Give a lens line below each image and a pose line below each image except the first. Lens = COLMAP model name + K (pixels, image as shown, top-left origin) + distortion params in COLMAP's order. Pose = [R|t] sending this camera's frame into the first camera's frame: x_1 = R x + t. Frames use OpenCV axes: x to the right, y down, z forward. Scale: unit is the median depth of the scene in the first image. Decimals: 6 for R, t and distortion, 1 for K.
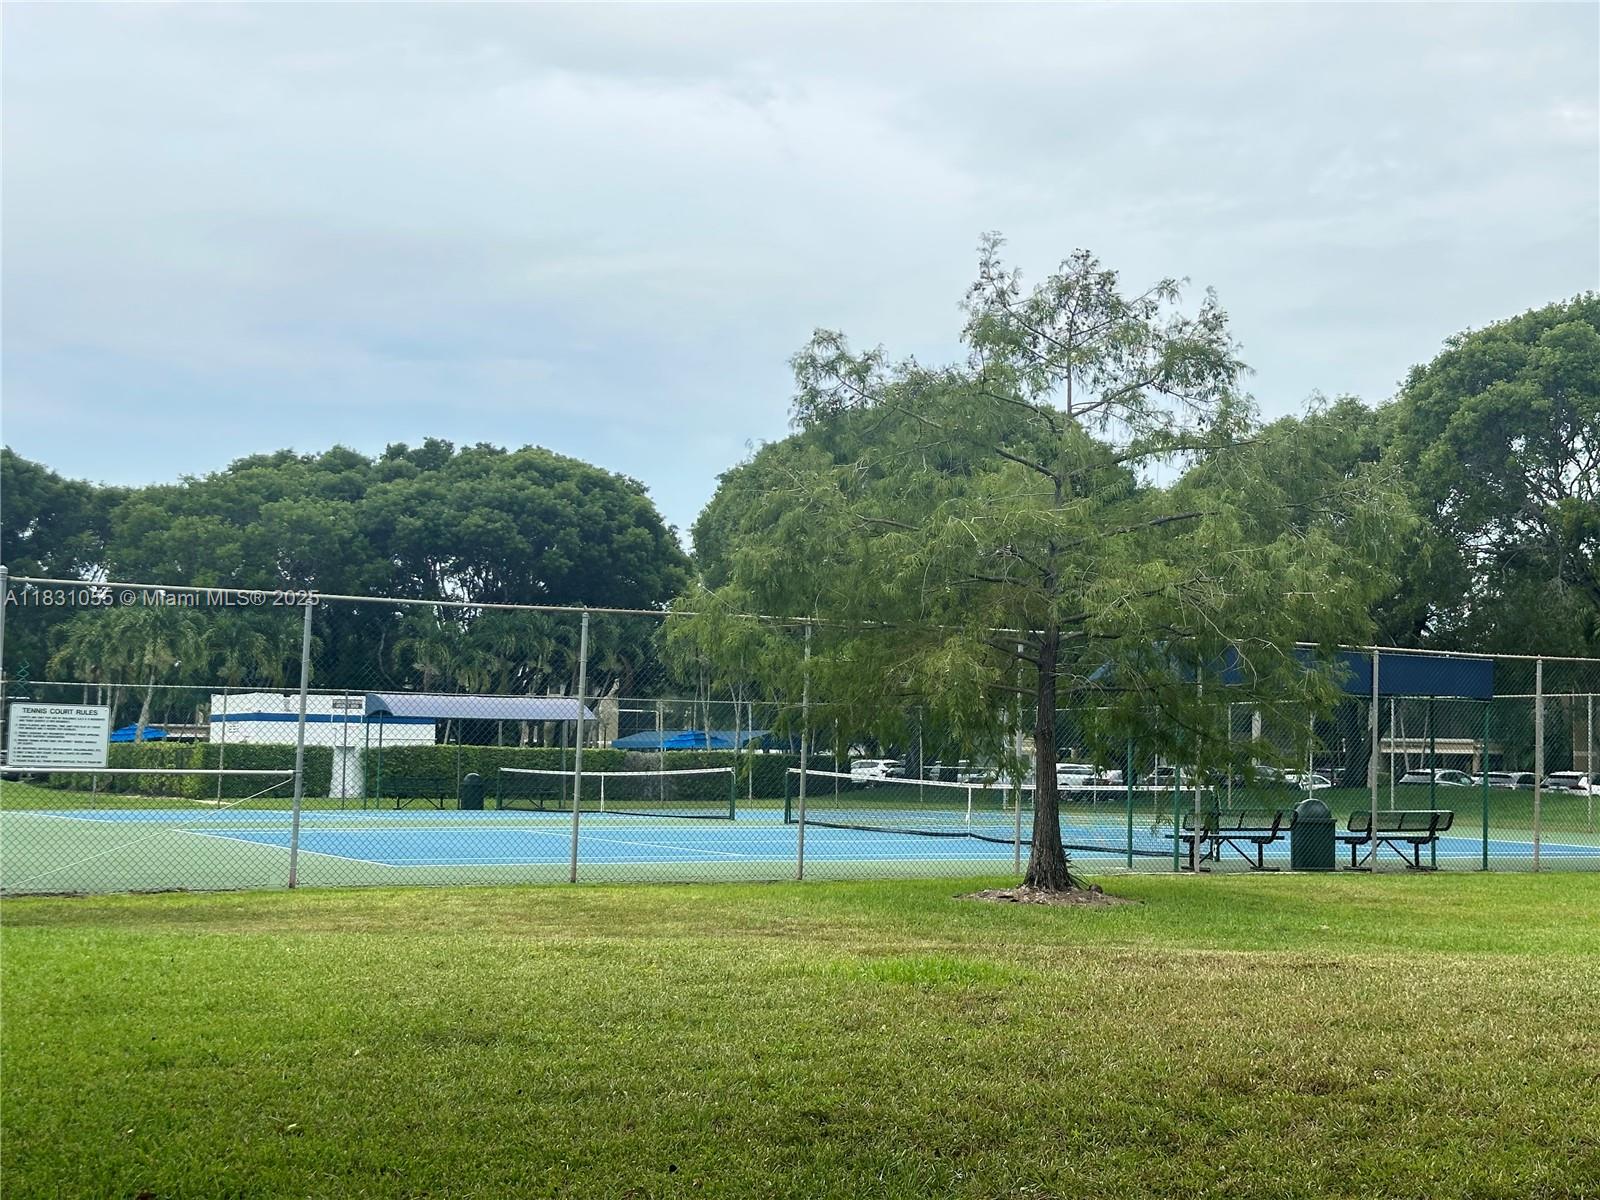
lens RADIAL K [[2227.2, 0, 831.9], [0, 2227.2, 612.6], [0, 0, 1]] dist [0.181931, -0.368695]
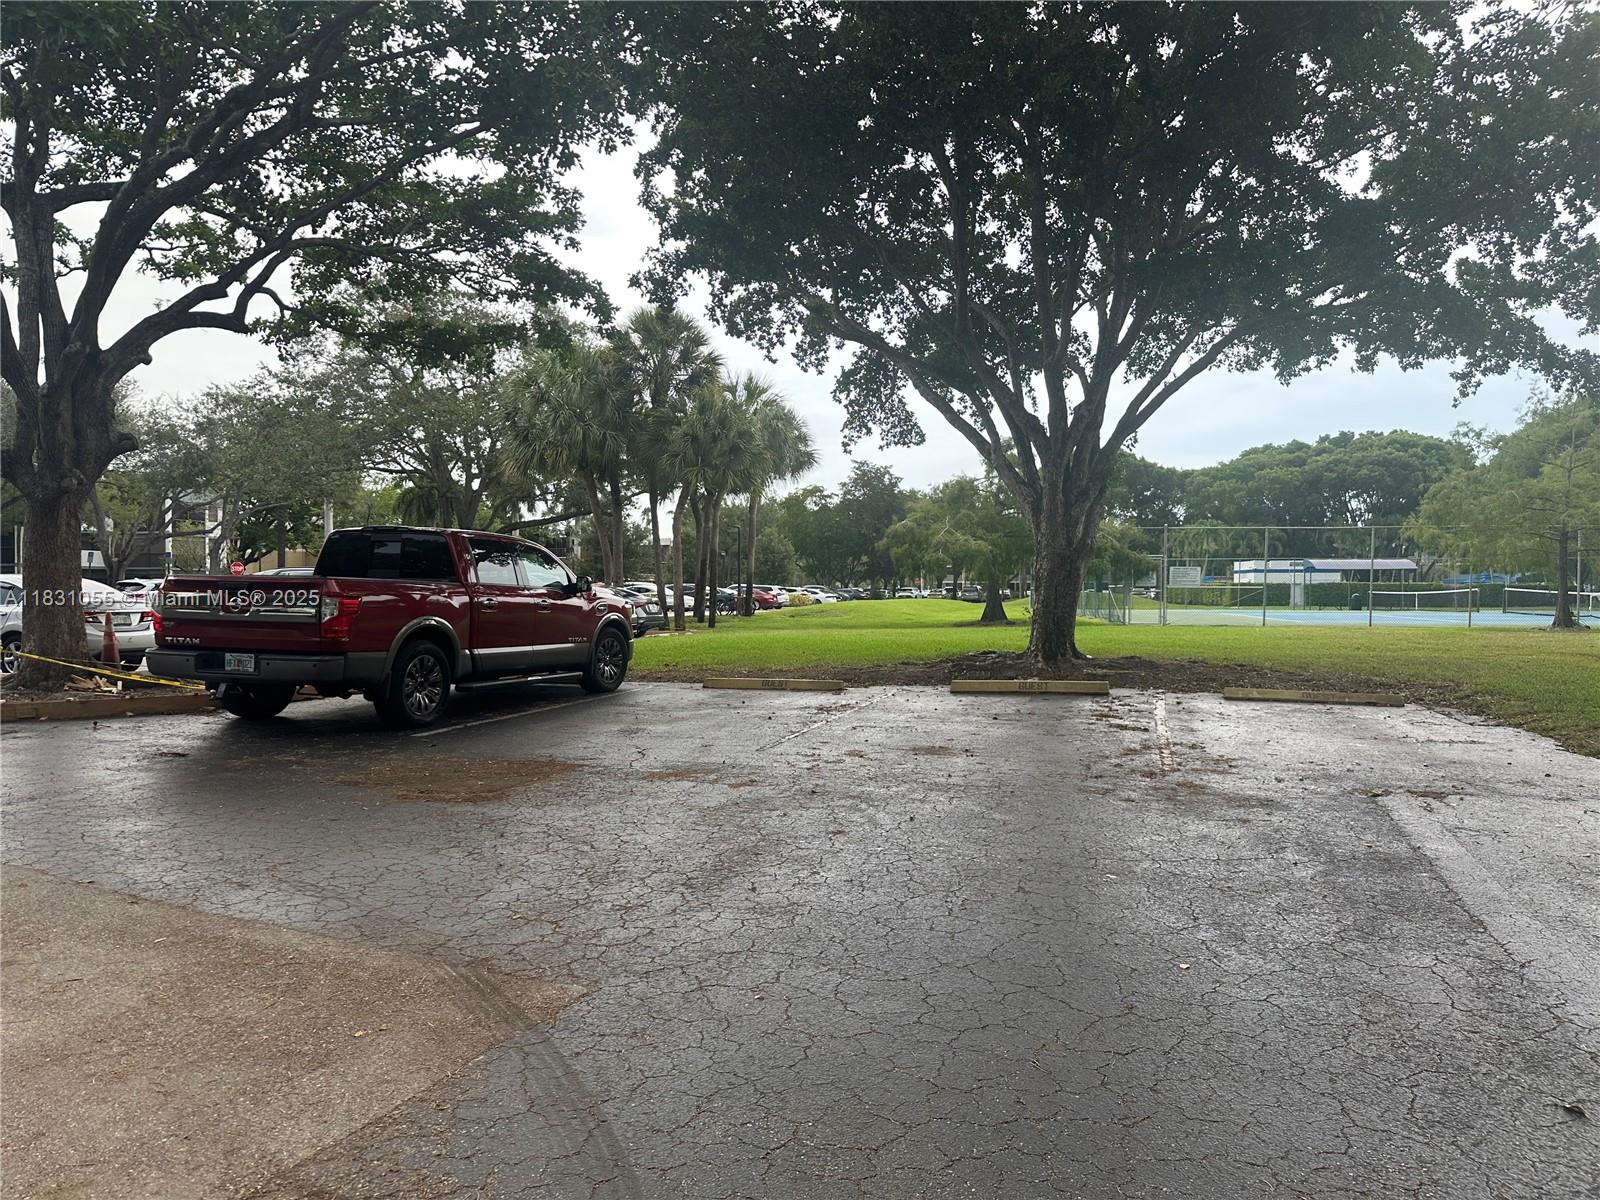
lens RADIAL K [[1106.2, 0, 812.8], [0, 1106.2, 589.2], [0, 0, 1]] dist [0.112527, -0.157423]
pose [[0.807337, -0.016519, -0.589860, 0.038419], [0.052658, 0.997637, 0.044133, -0.006460], [0.587737, -0.066690, 0.806299, -0.129819]]
